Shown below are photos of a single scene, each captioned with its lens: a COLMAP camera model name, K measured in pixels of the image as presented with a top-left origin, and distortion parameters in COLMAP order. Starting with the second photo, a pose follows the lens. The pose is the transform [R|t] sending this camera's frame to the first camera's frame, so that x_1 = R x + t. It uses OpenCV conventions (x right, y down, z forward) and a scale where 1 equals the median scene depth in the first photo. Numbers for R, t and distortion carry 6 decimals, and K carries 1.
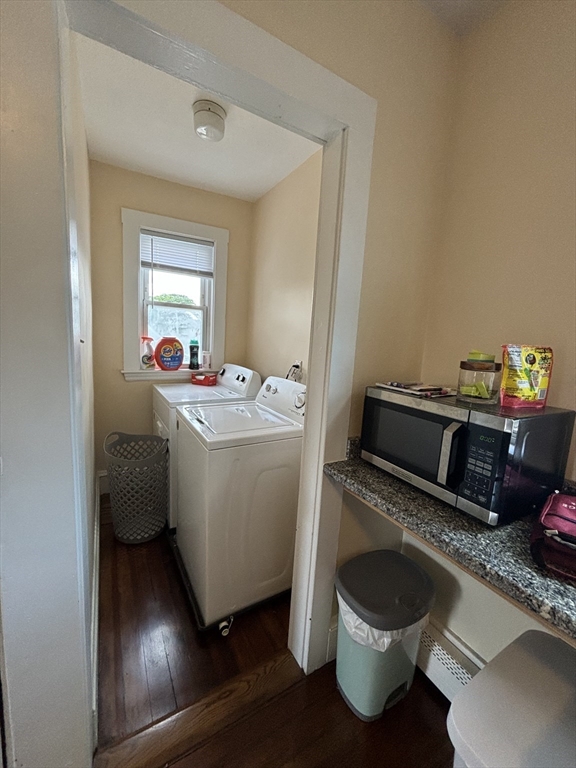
lens RADIAL K [[313.1, 0, 287.8], [0, 313.1, 388.3], [0, 0, 1]] dist [0.002106, -0.001664]
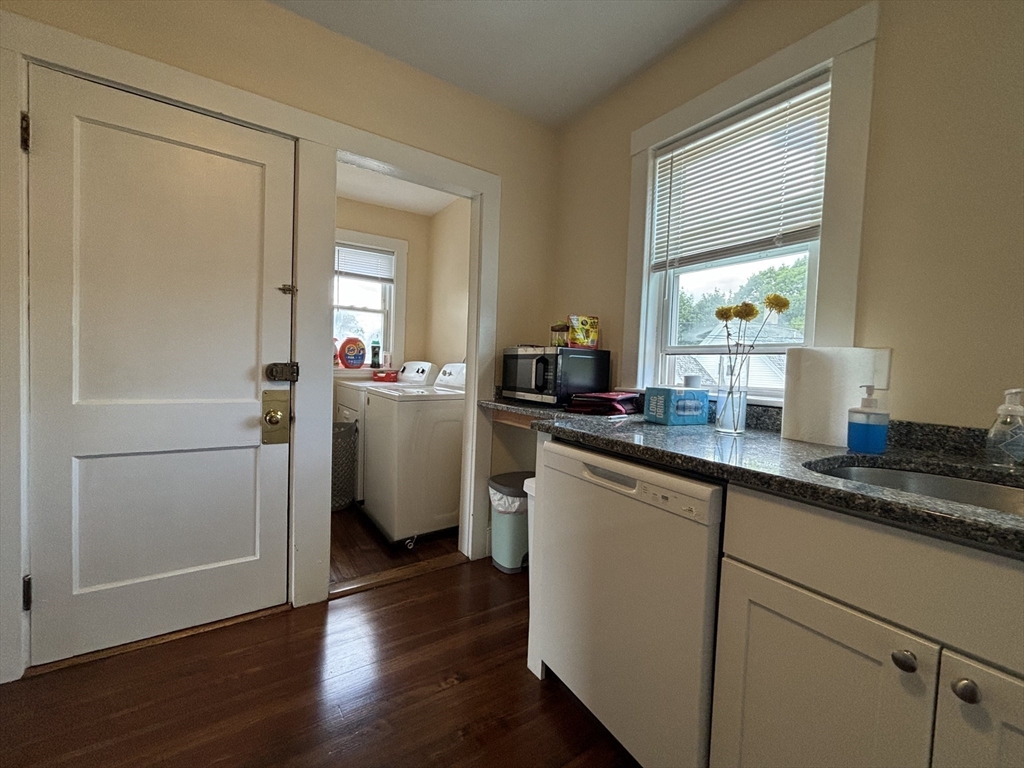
lens RADIAL K [[417.5, 0, 501.8], [0, 417.5, 385.7], [0, 0, 1]] dist [0.002106, -0.001664]
pose [[0.998543, -0.022832, 0.048895, 0.115584], [0.027737, 0.994386, -0.102112, 0.323866], [-0.046289, 0.103319, 0.993571, -0.859987]]
